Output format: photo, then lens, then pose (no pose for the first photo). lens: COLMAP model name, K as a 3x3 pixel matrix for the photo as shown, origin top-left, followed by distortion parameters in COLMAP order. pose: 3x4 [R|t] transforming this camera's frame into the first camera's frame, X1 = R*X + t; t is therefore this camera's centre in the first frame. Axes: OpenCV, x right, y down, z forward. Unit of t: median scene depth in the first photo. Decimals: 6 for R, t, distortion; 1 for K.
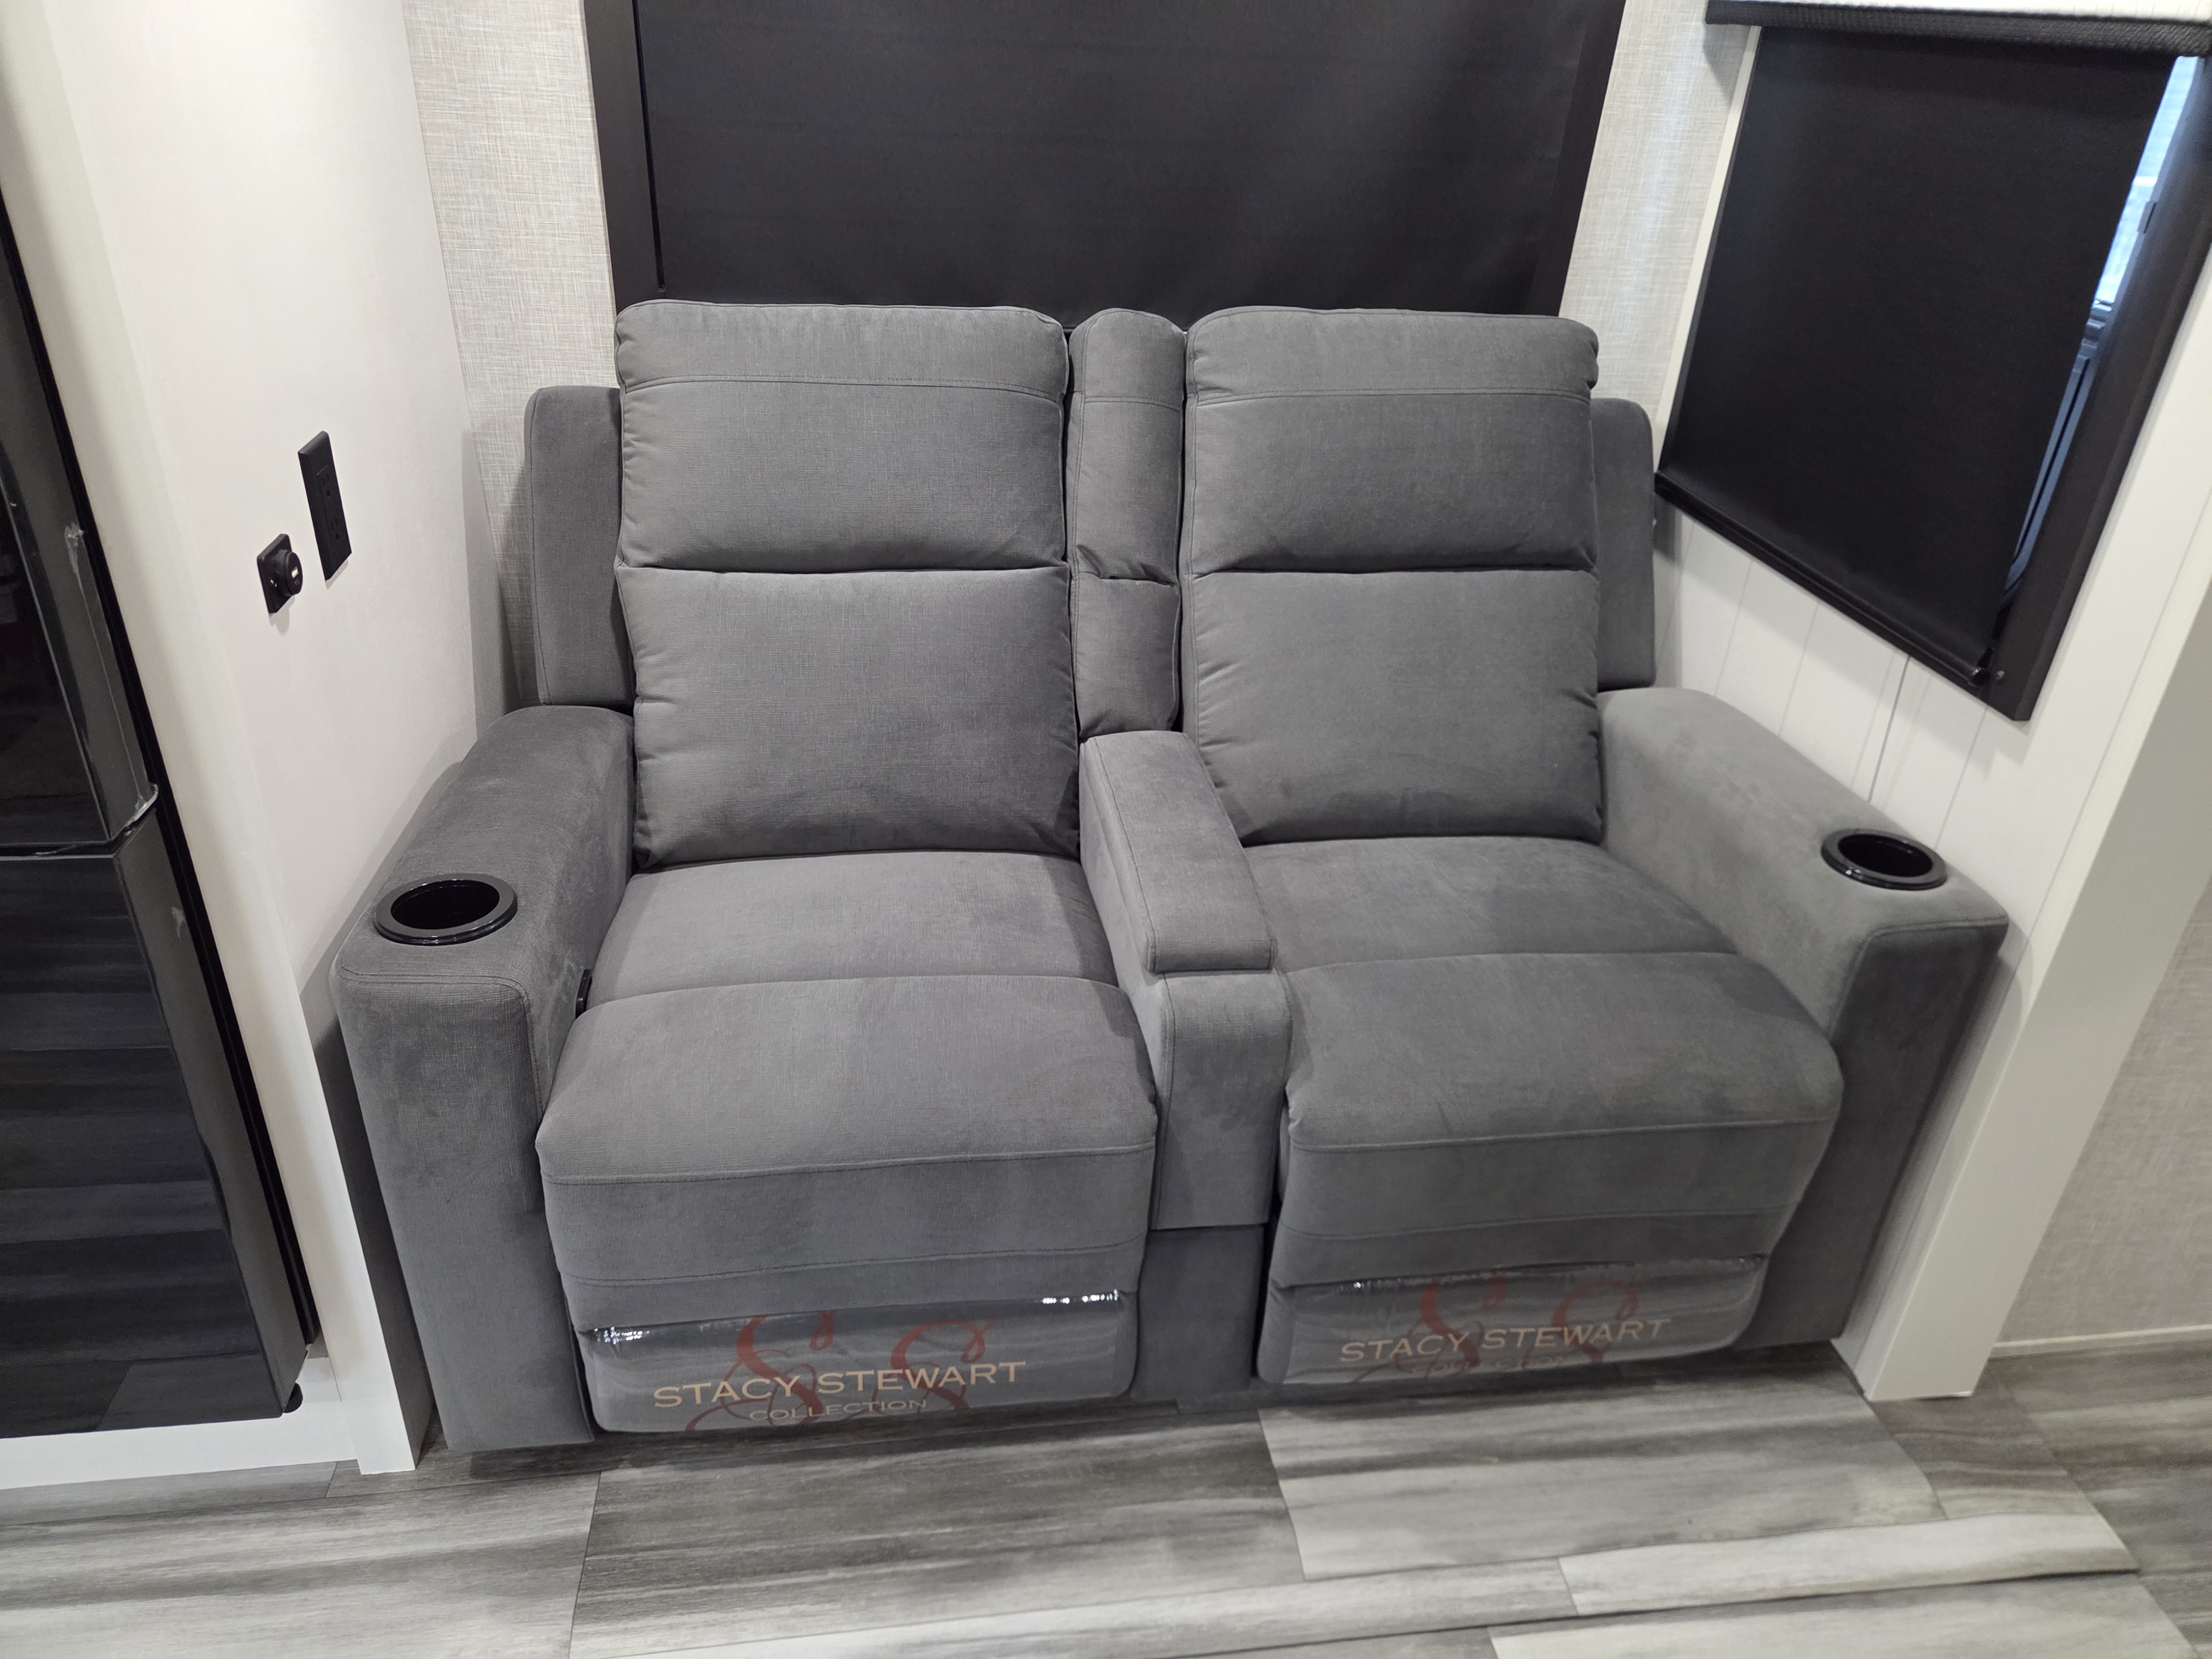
lens RADIAL K [[1493.8, 0, 1095.5], [0, 1493.8, 827.7], [0, 0, 1]] dist [0.061656, -0.058492]
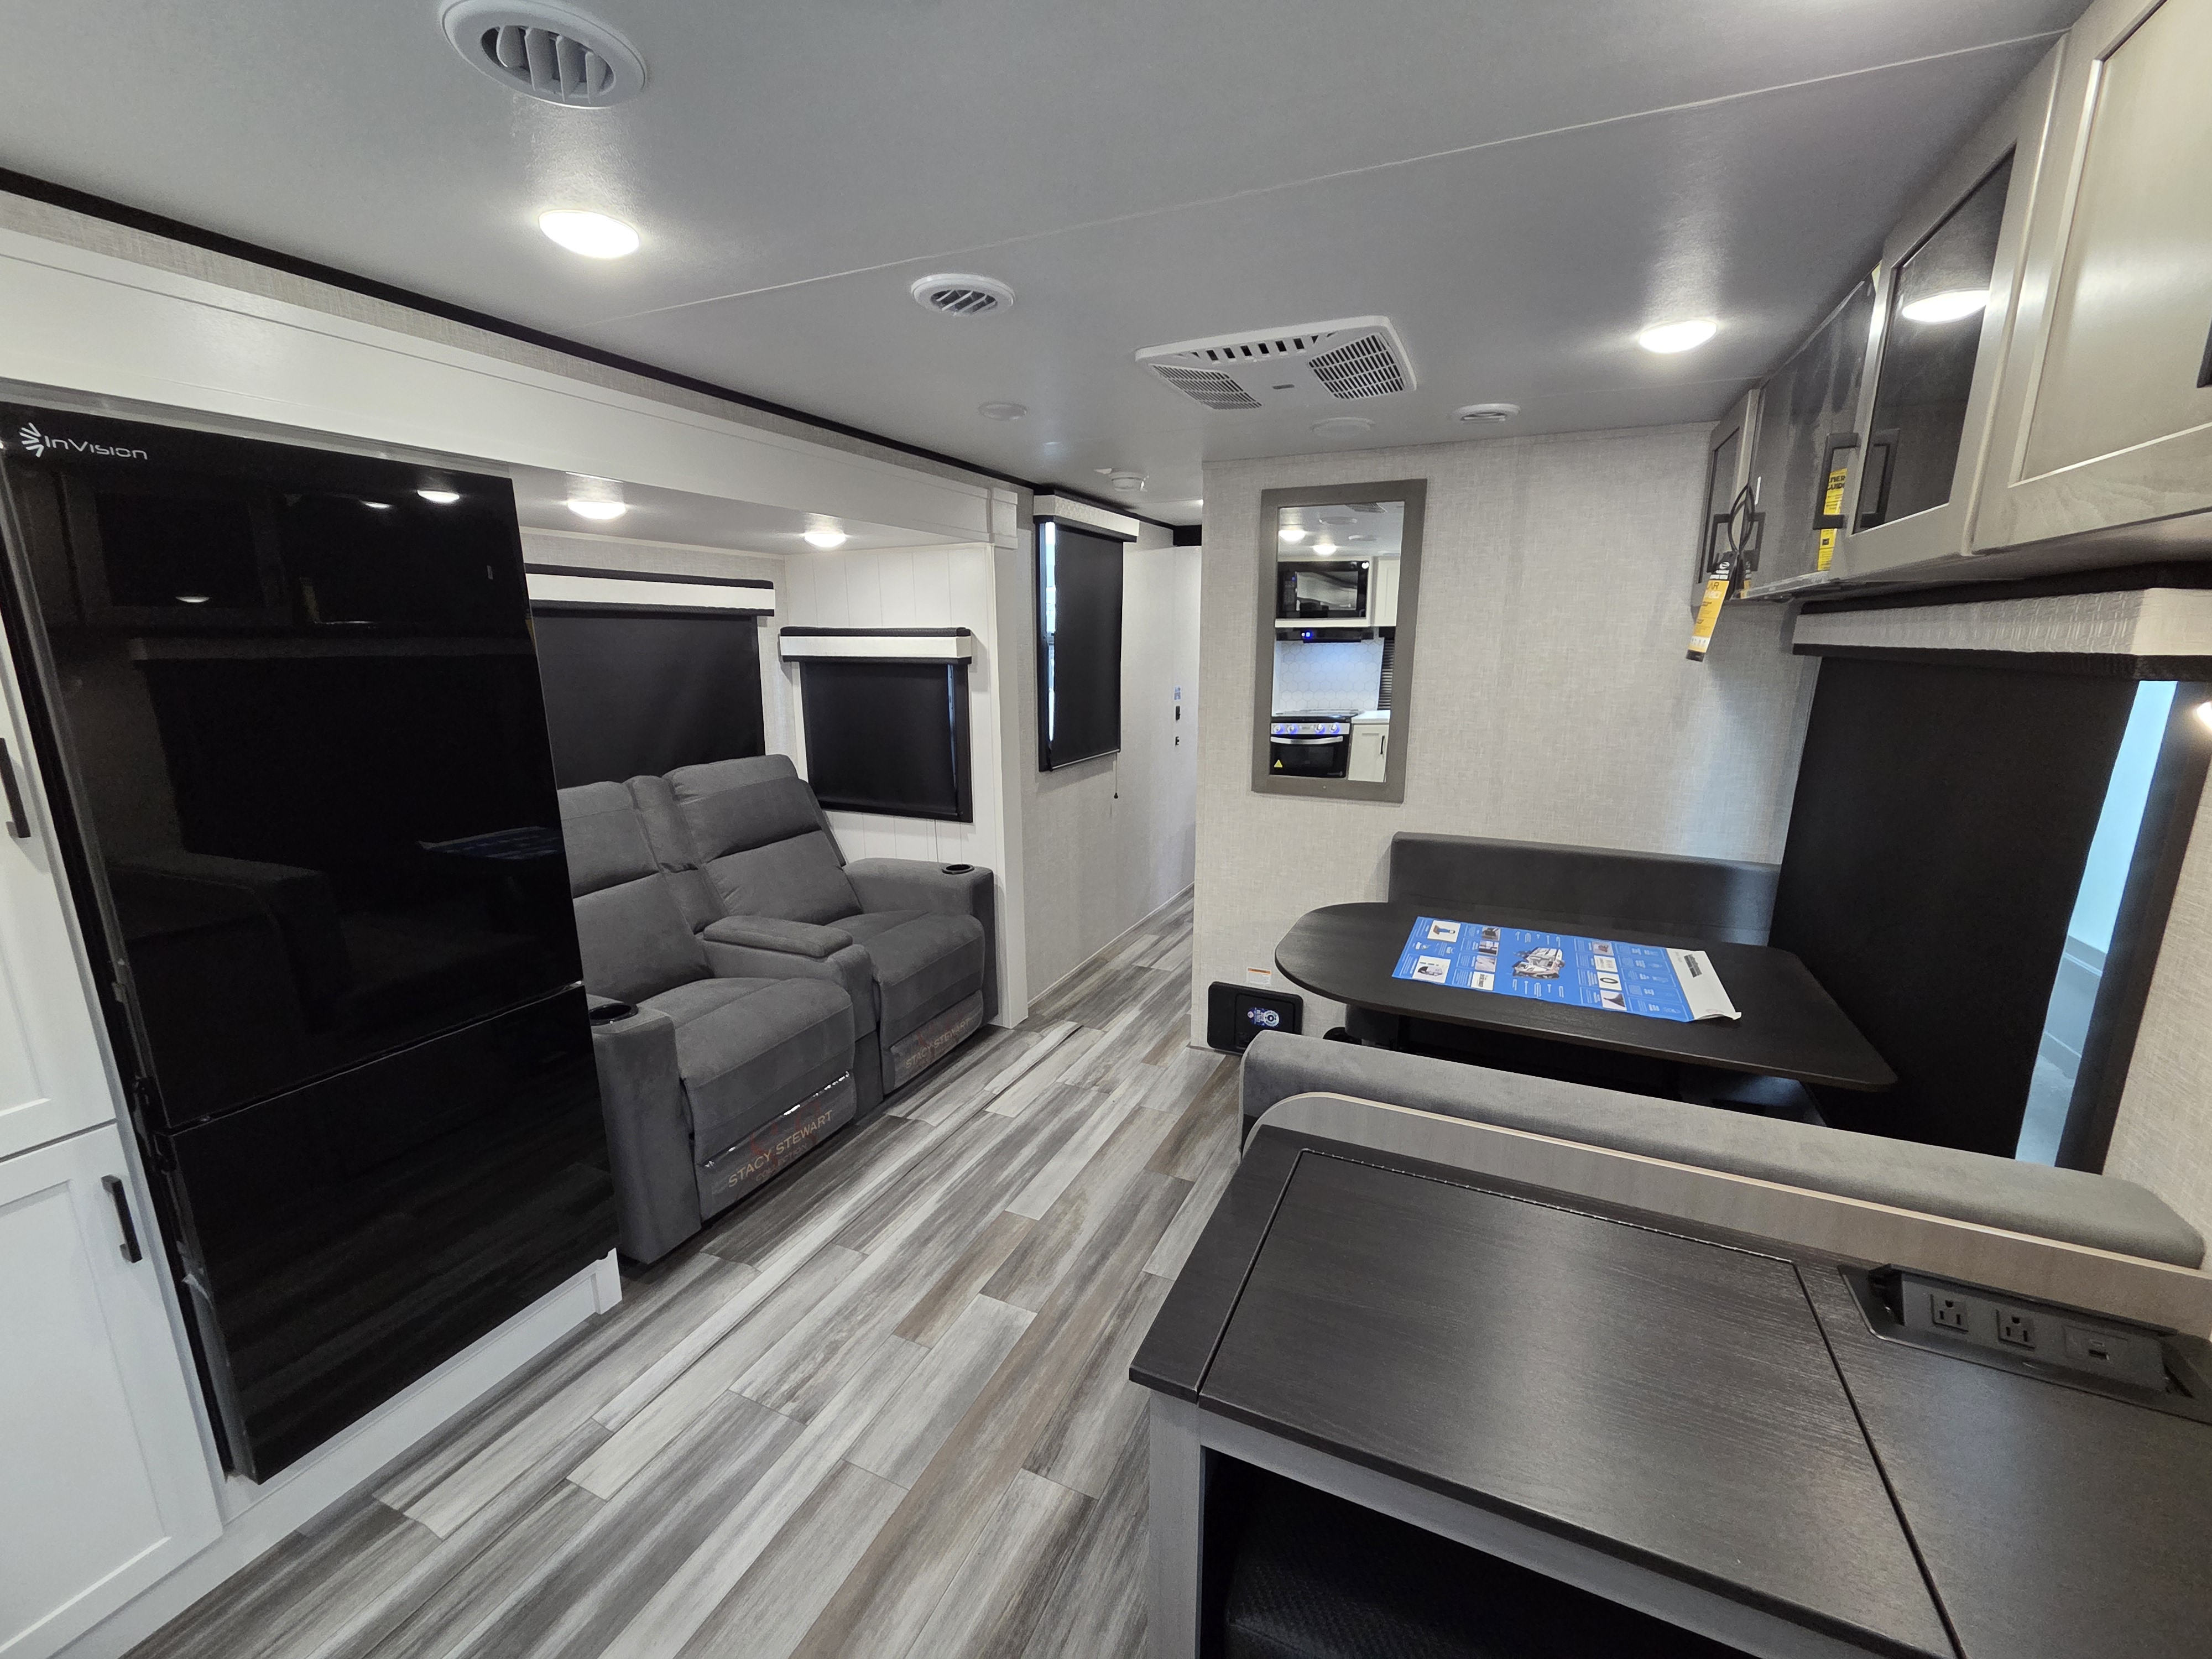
lens RADIAL K [[897.1, 0, 1101.1], [0, 897.1, 836.5], [0, 0, 1]] dist [0.001530, 0.000357]
pose [[0.543847, -0.231302, 0.806678, -0.950825], [0.431700, 0.901429, -0.032573, 0.159705], [-0.719629, 0.365958, 0.590092, -0.500459]]
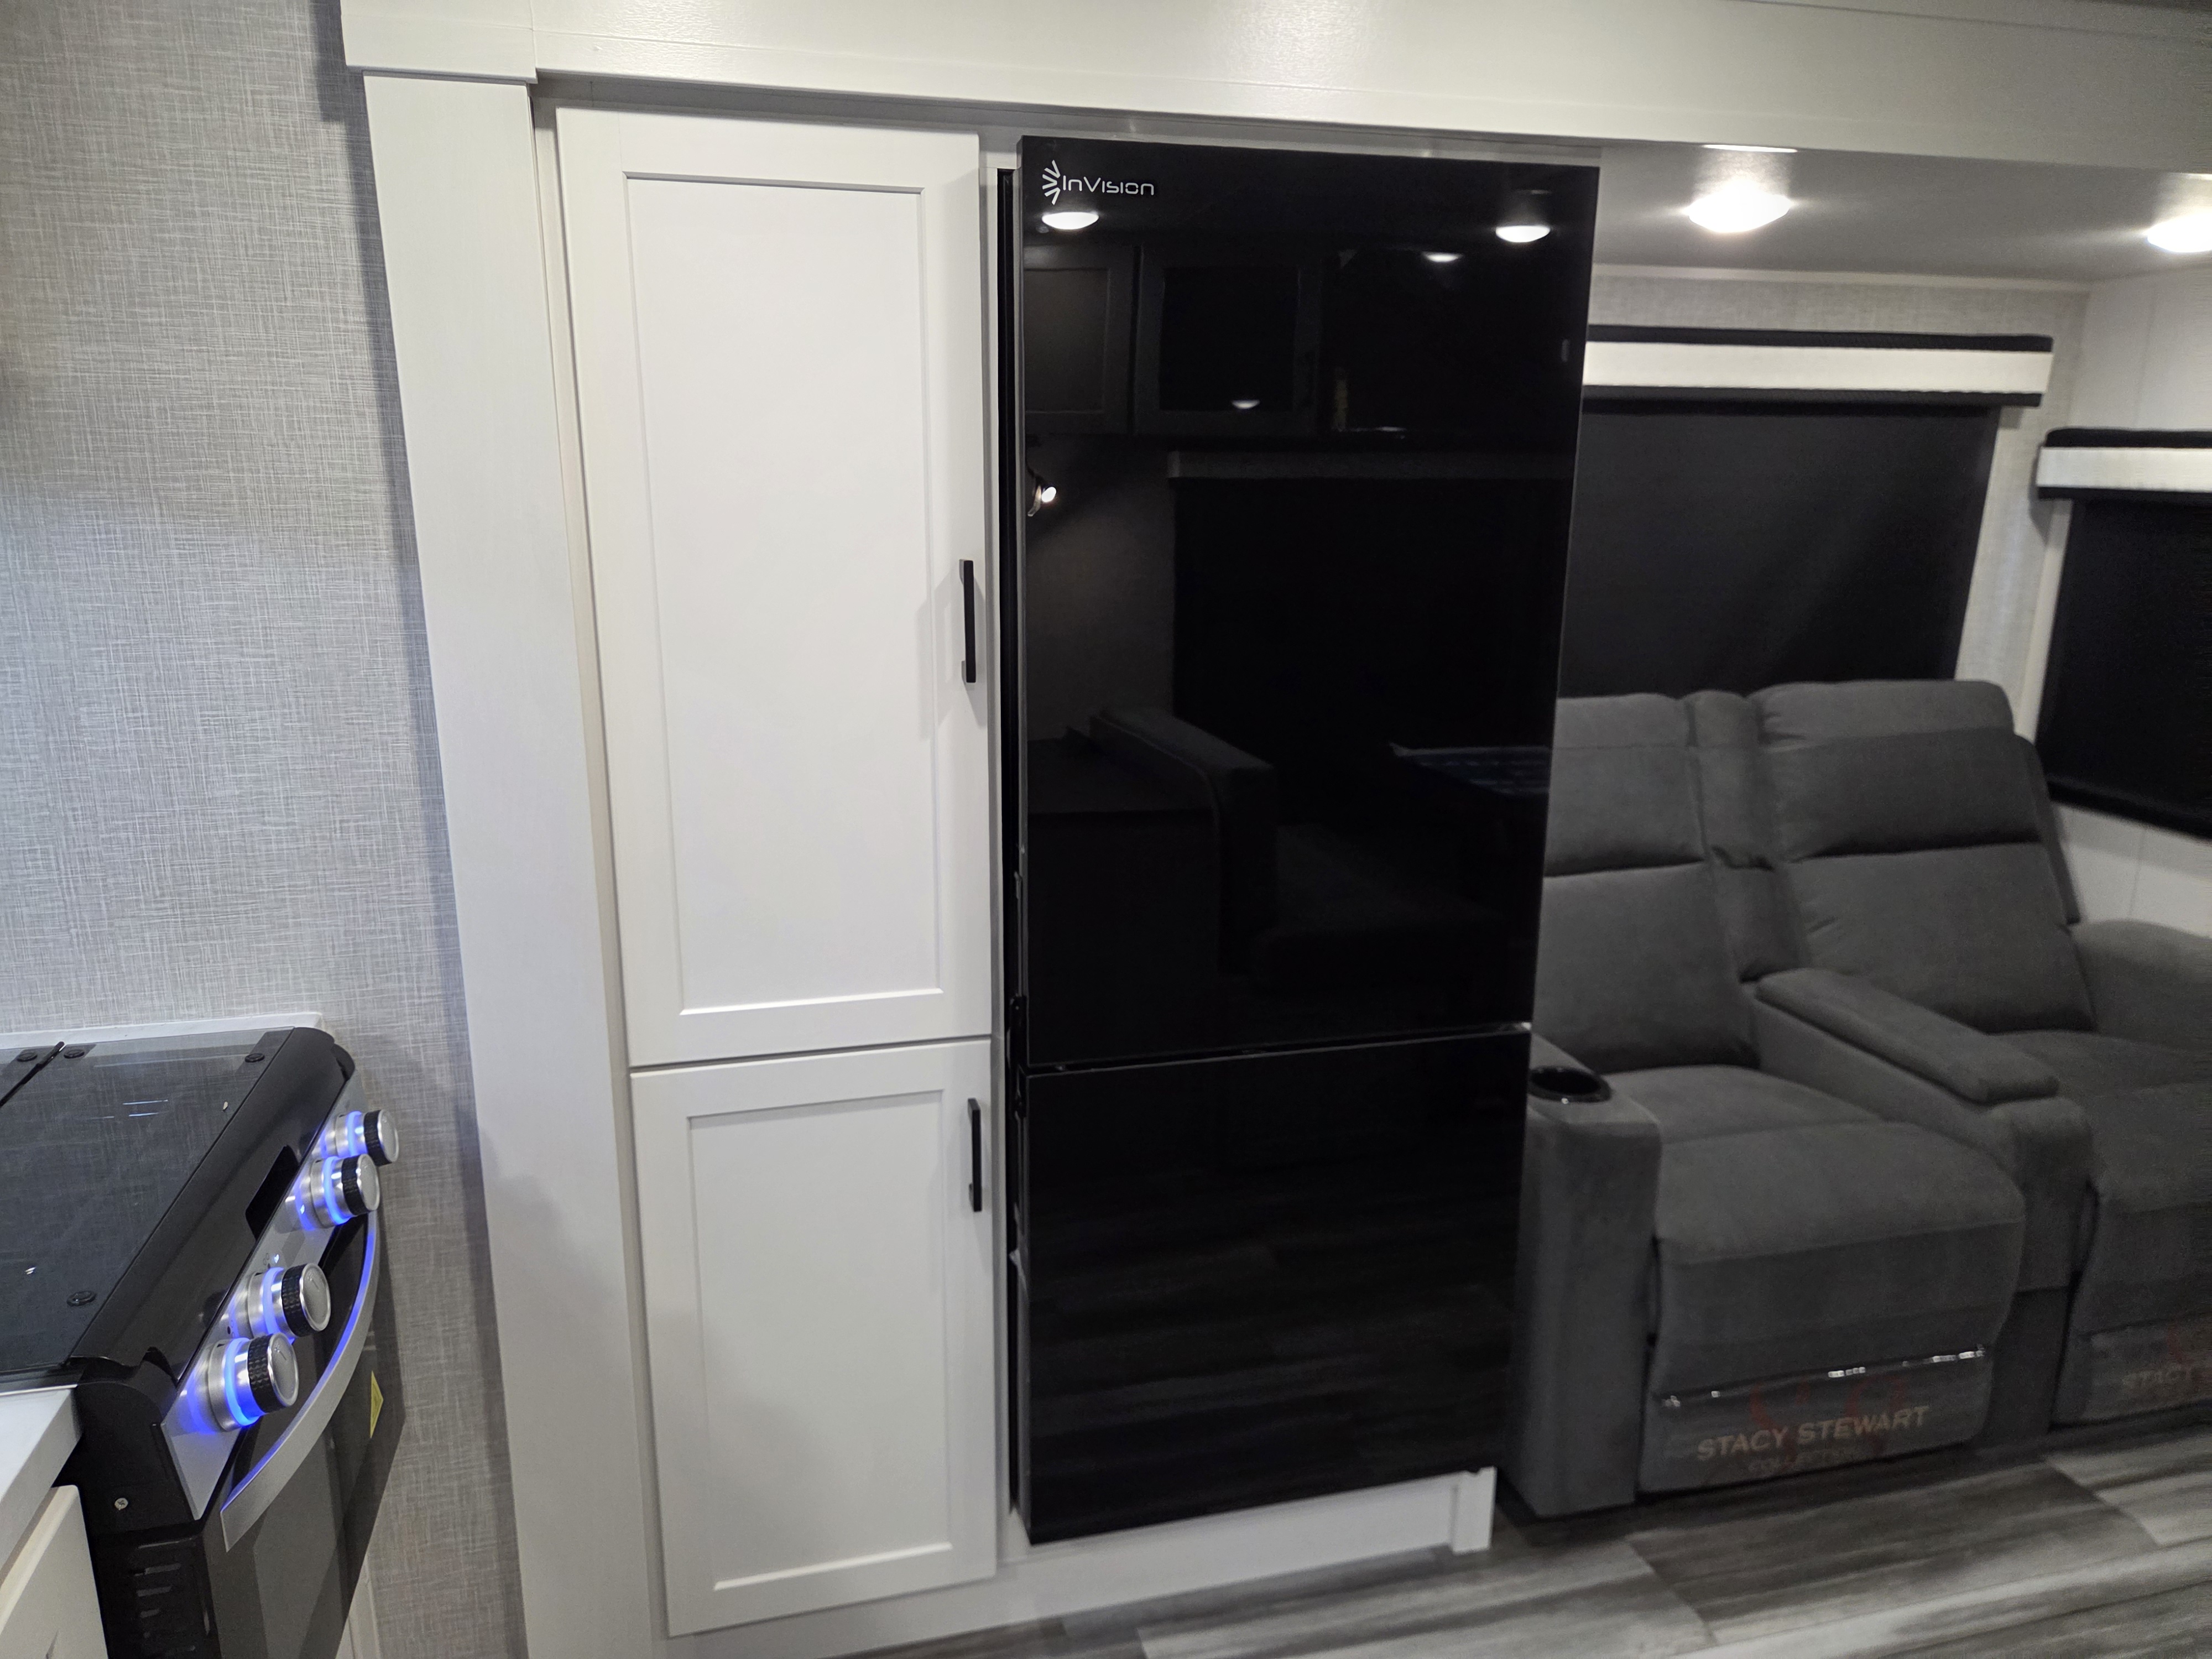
lens RADIAL K [[1493.8, 0, 1096.2], [0, 1493.8, 823.0], [0, 0, 1]] dist [0.061656, -0.058492]
pose [[0.992606, -0.067160, 0.101107, -0.865726], [0.091038, 0.962861, -0.254186, 0.118120], [-0.080281, 0.261511, 0.961856, -0.397522]]
